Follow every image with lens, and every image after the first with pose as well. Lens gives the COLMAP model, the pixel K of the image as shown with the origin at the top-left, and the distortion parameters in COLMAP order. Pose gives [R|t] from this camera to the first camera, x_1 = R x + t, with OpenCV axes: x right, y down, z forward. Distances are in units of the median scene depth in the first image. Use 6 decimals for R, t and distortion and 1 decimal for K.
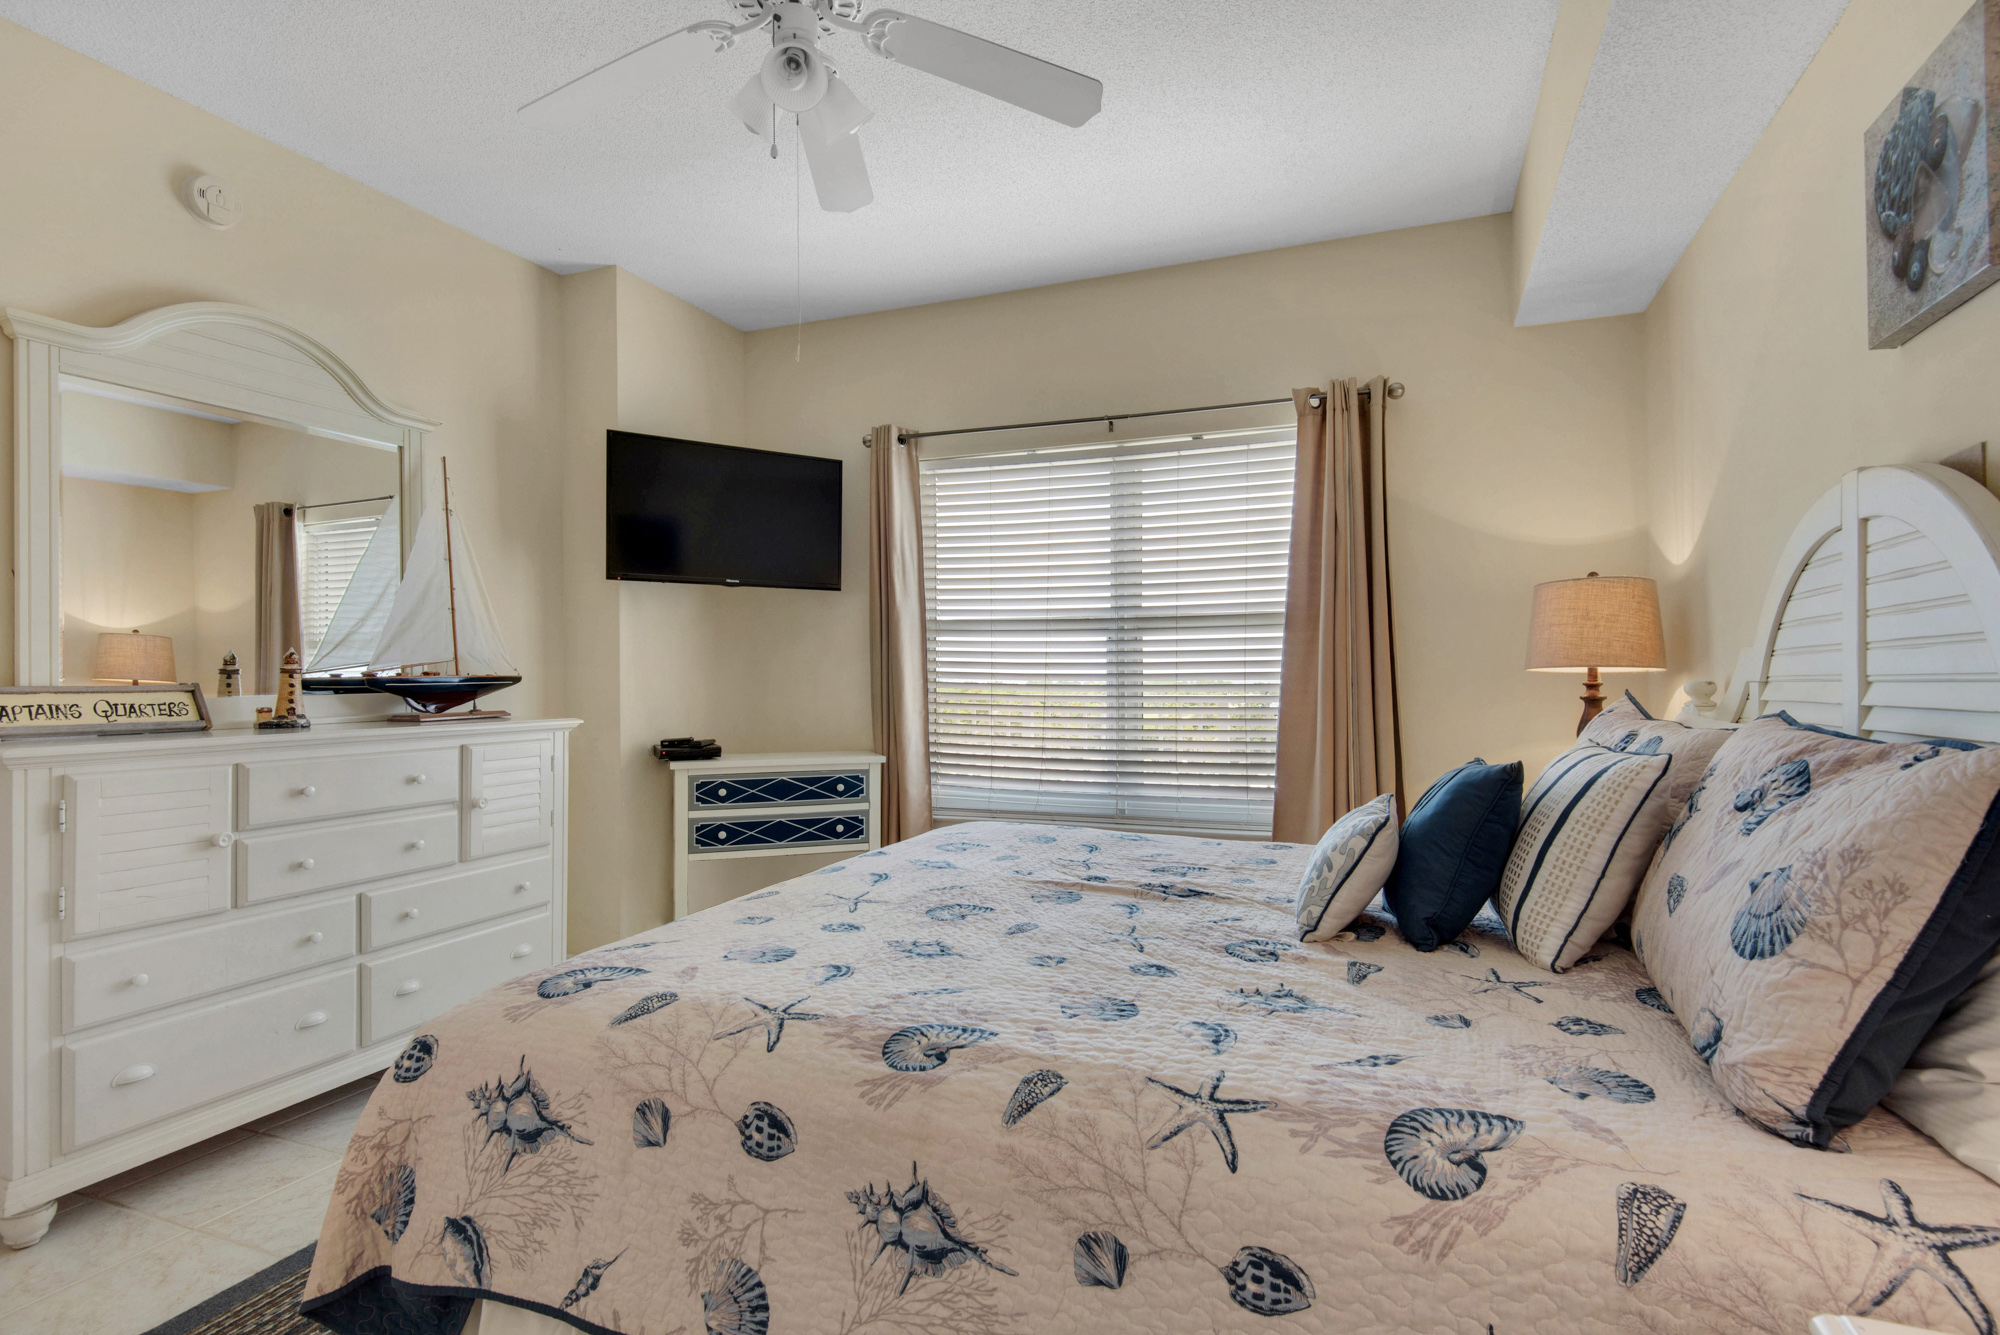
lens RADIAL K [[1002.0, 0, 1000.0], [0, 1002.0, 667.5], [0, 0, 1]] dist [0.001238, -0.000034]
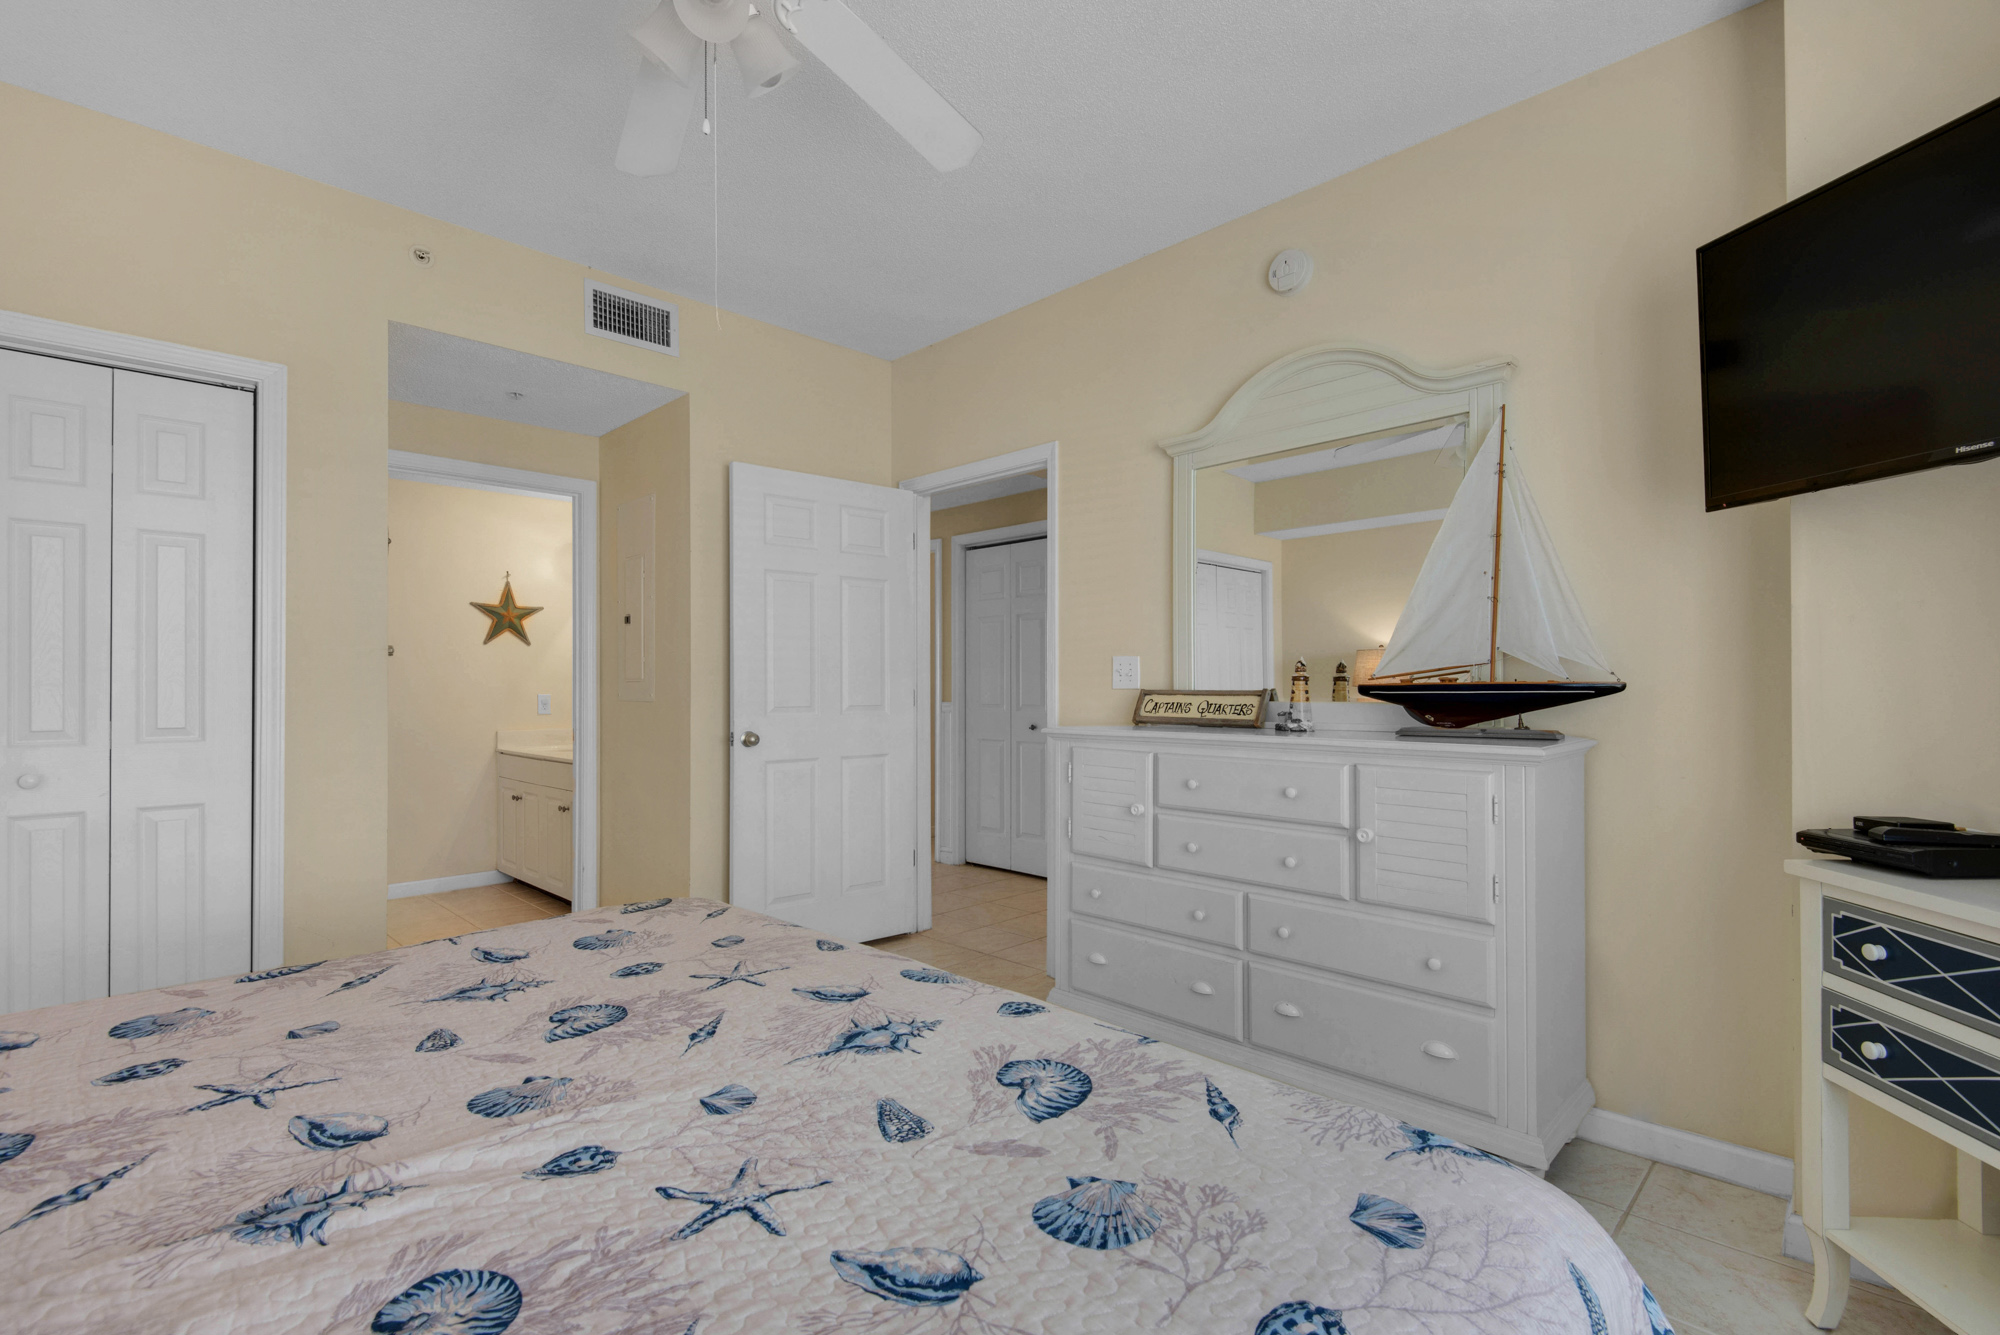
lens RADIAL K [[905.8, 0, 1000.0], [0, 905.8, 667.5], [0, 0, 1]] dist [0.003601, 0.000136]
pose [[-0.394085, -0.013156, -0.918980, 0.255256], [0.012237, 0.999734, -0.019560, 0.006129], [0.918992, -0.018954, -0.393819, 0.900561]]
